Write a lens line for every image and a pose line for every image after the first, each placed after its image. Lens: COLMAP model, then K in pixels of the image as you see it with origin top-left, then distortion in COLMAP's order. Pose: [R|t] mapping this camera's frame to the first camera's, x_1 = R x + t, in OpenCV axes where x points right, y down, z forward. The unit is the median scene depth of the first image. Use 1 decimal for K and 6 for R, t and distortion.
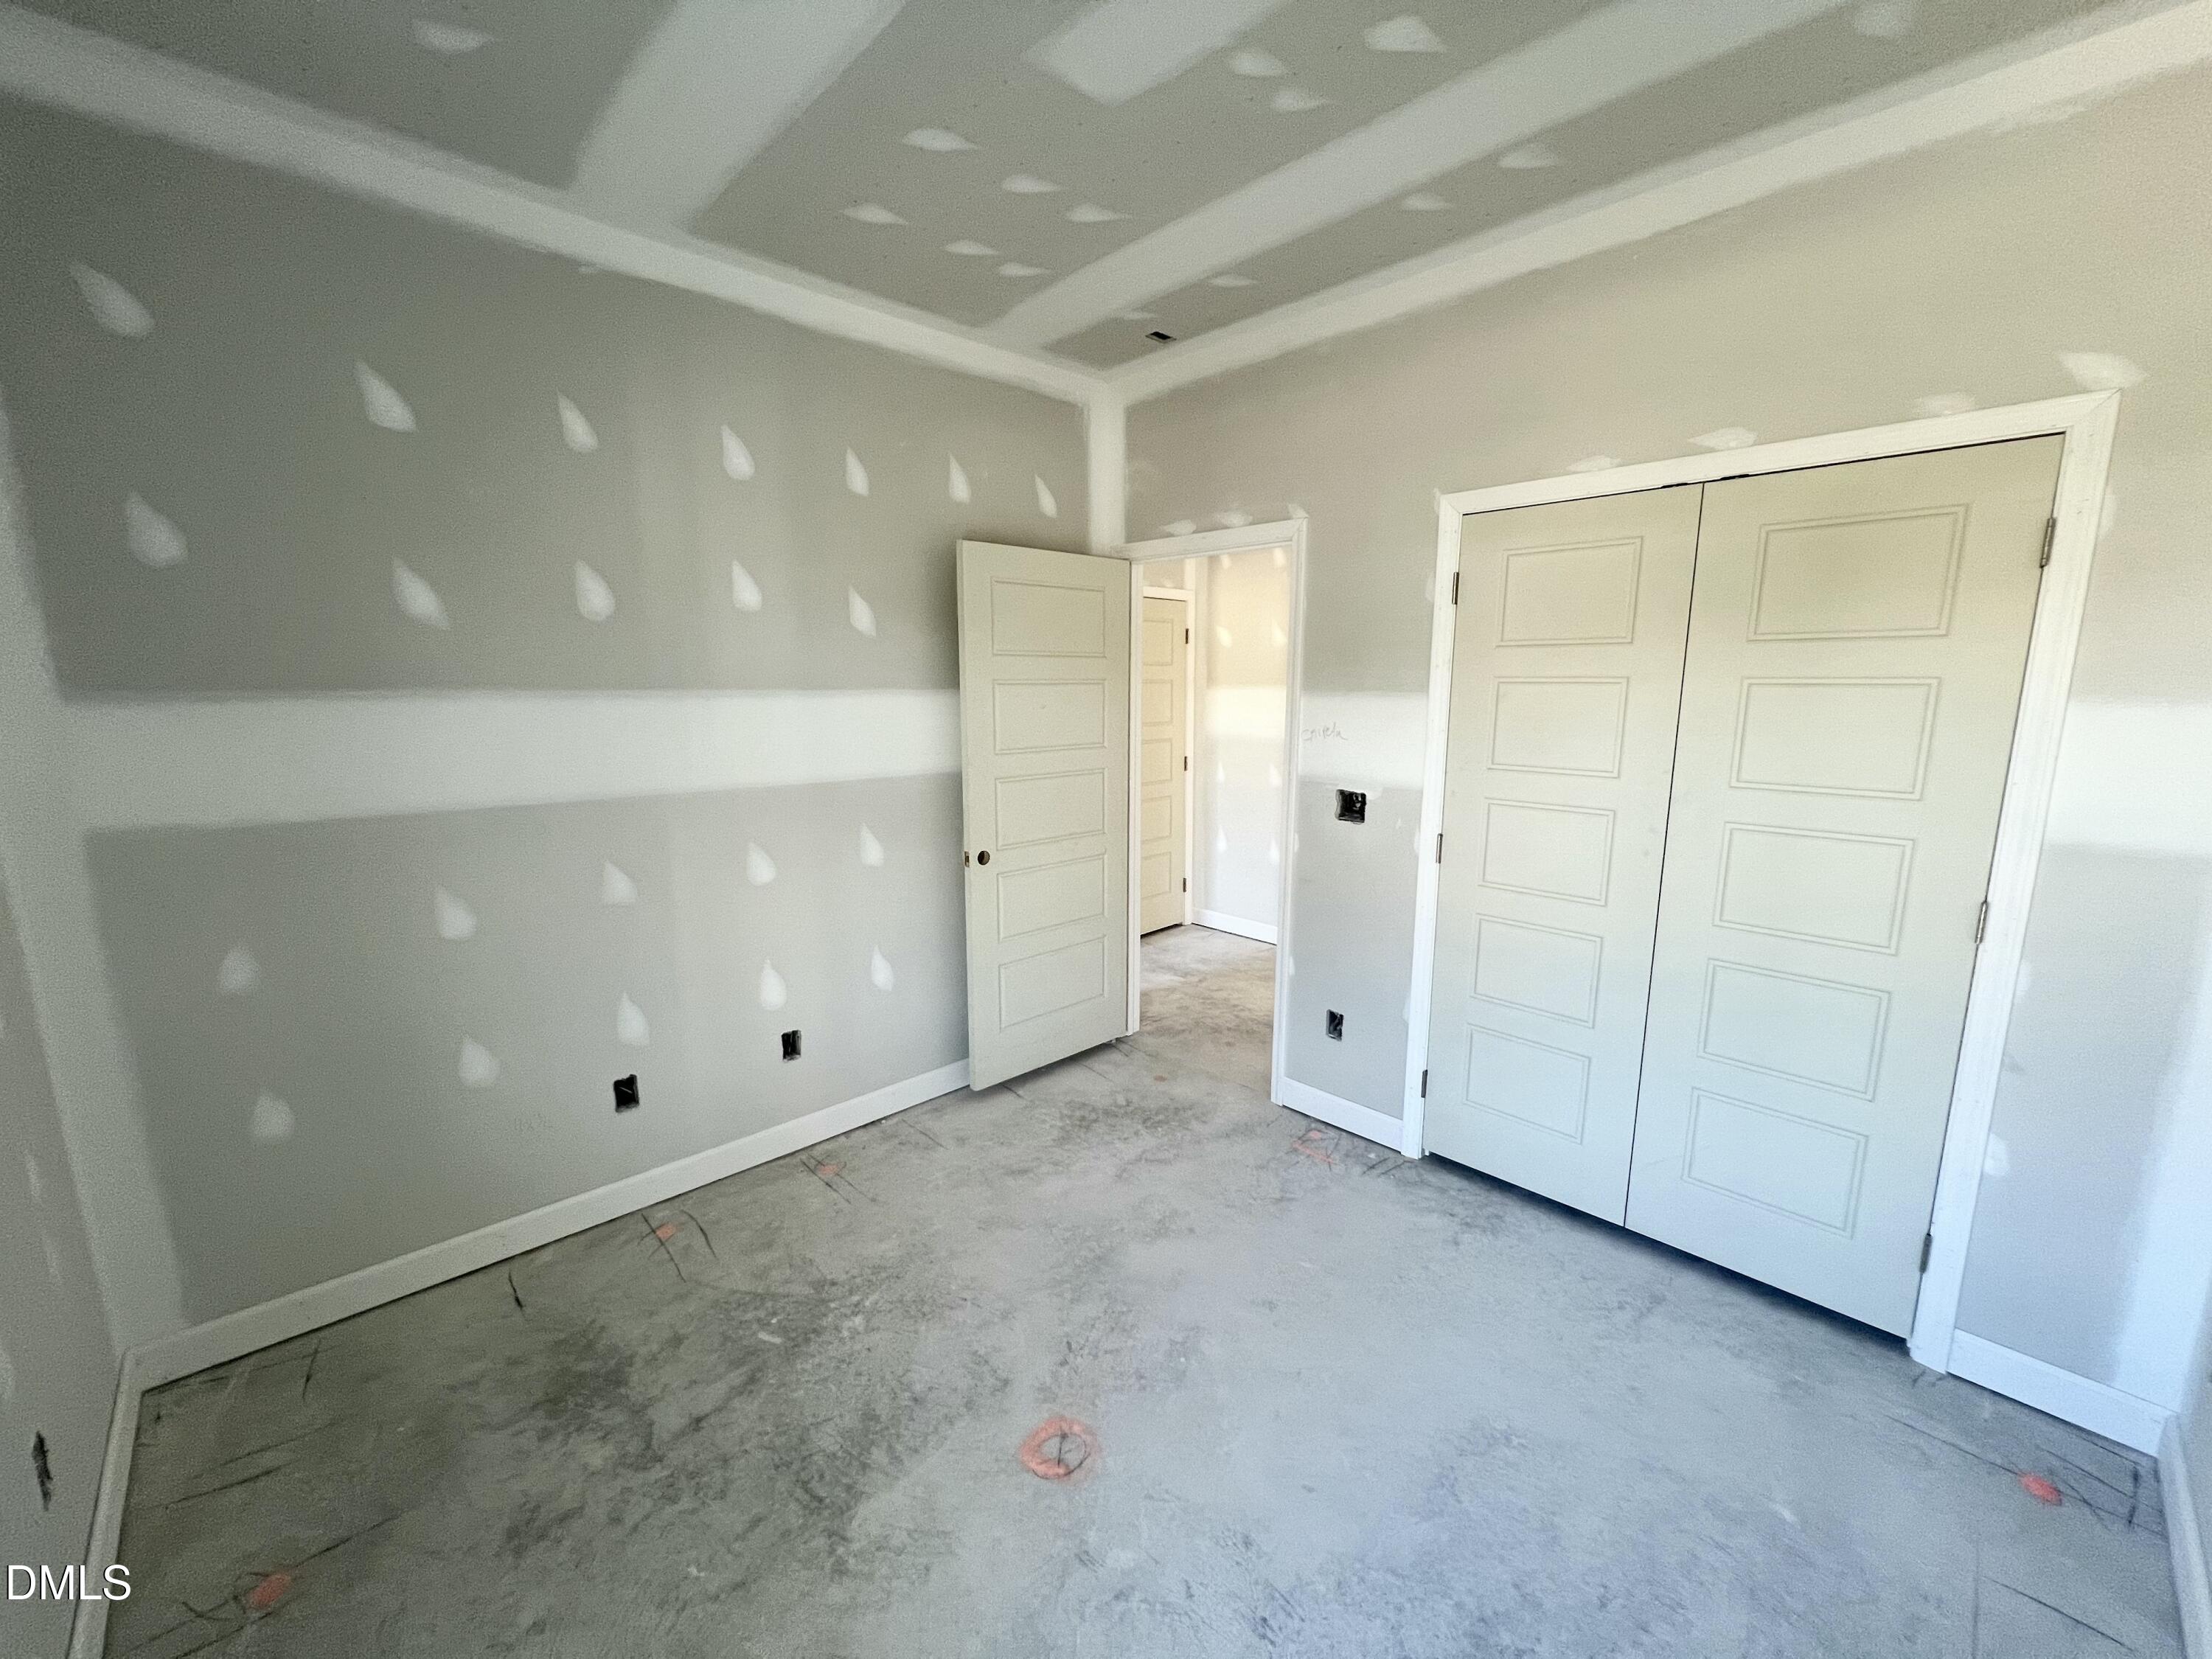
lens RADIAL K [[878.0, 0, 1098.4], [0, 878.0, 829.2], [0, 0, 1]] dist [-0.002123, -0.000284]
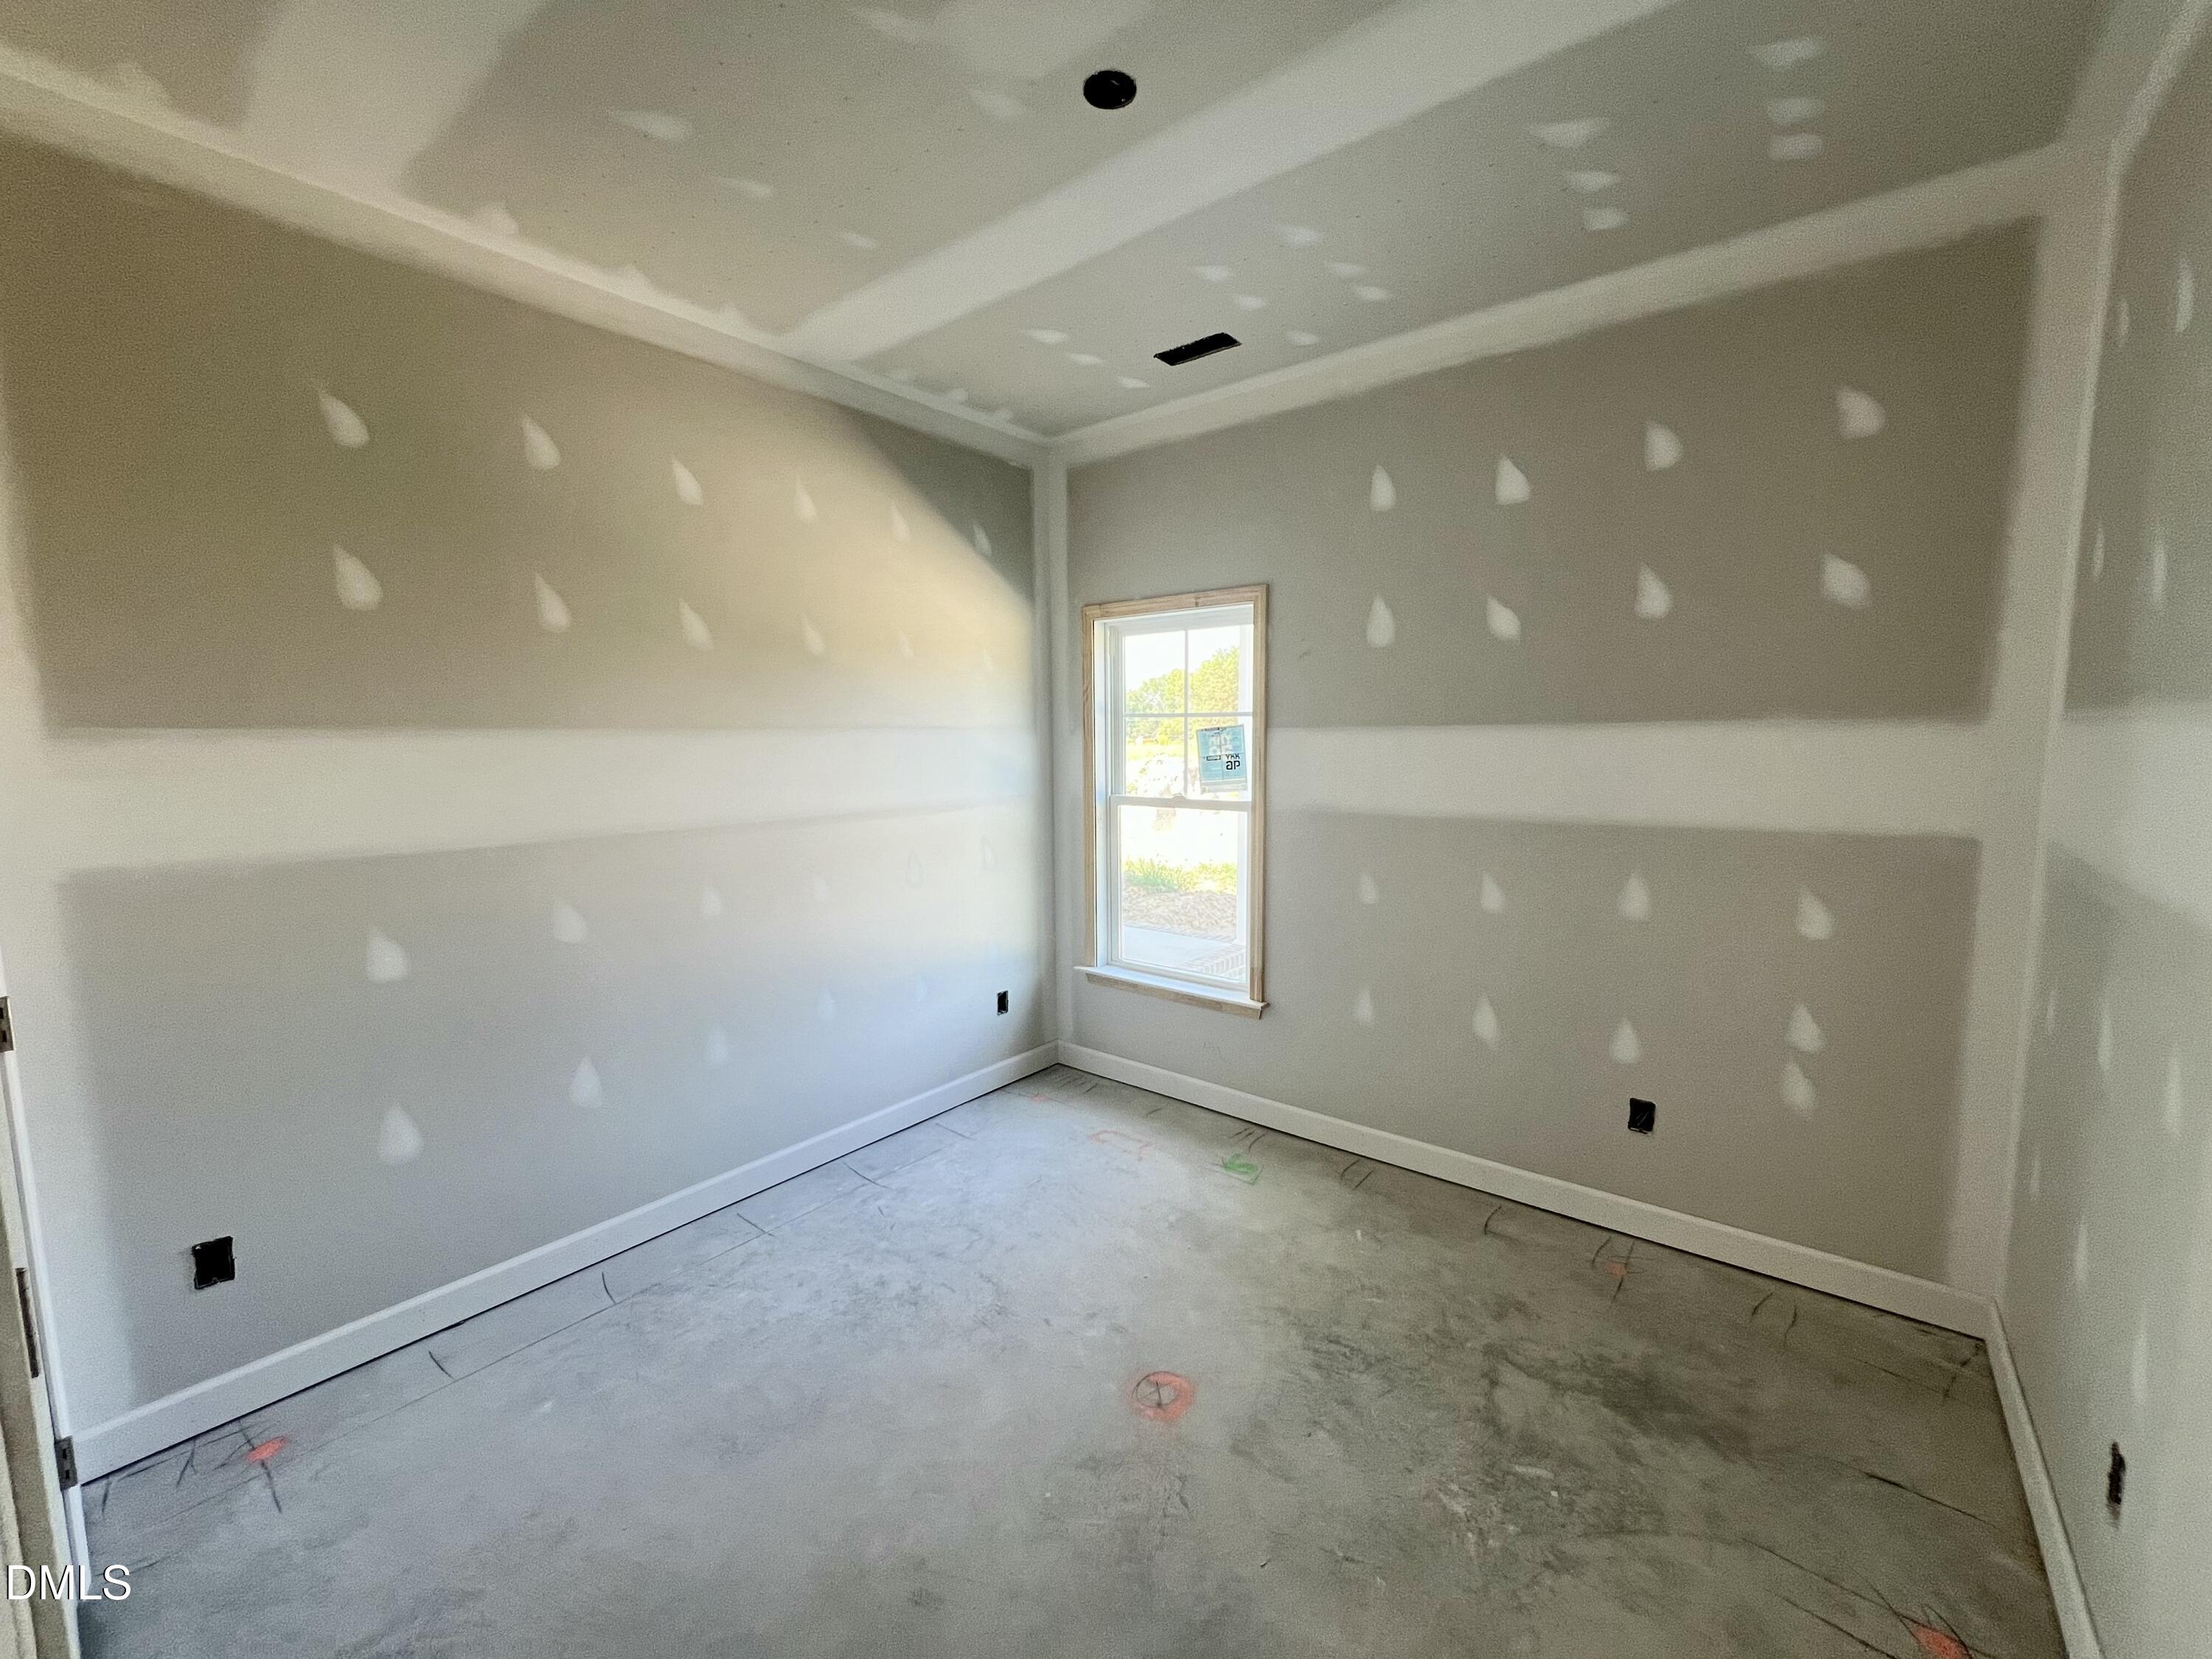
lens RADIAL K [[891.7, 0, 1109.6], [0, 891.7, 824.7], [0, 0, 1]] dist [0.000440, 0.000068]
pose [[-0.990312, 0.021493, -0.137187, 0.155039], [-0.014320, 0.966875, 0.254848, -0.274638], [0.138120, 0.254344, -0.957200, 1.841619]]
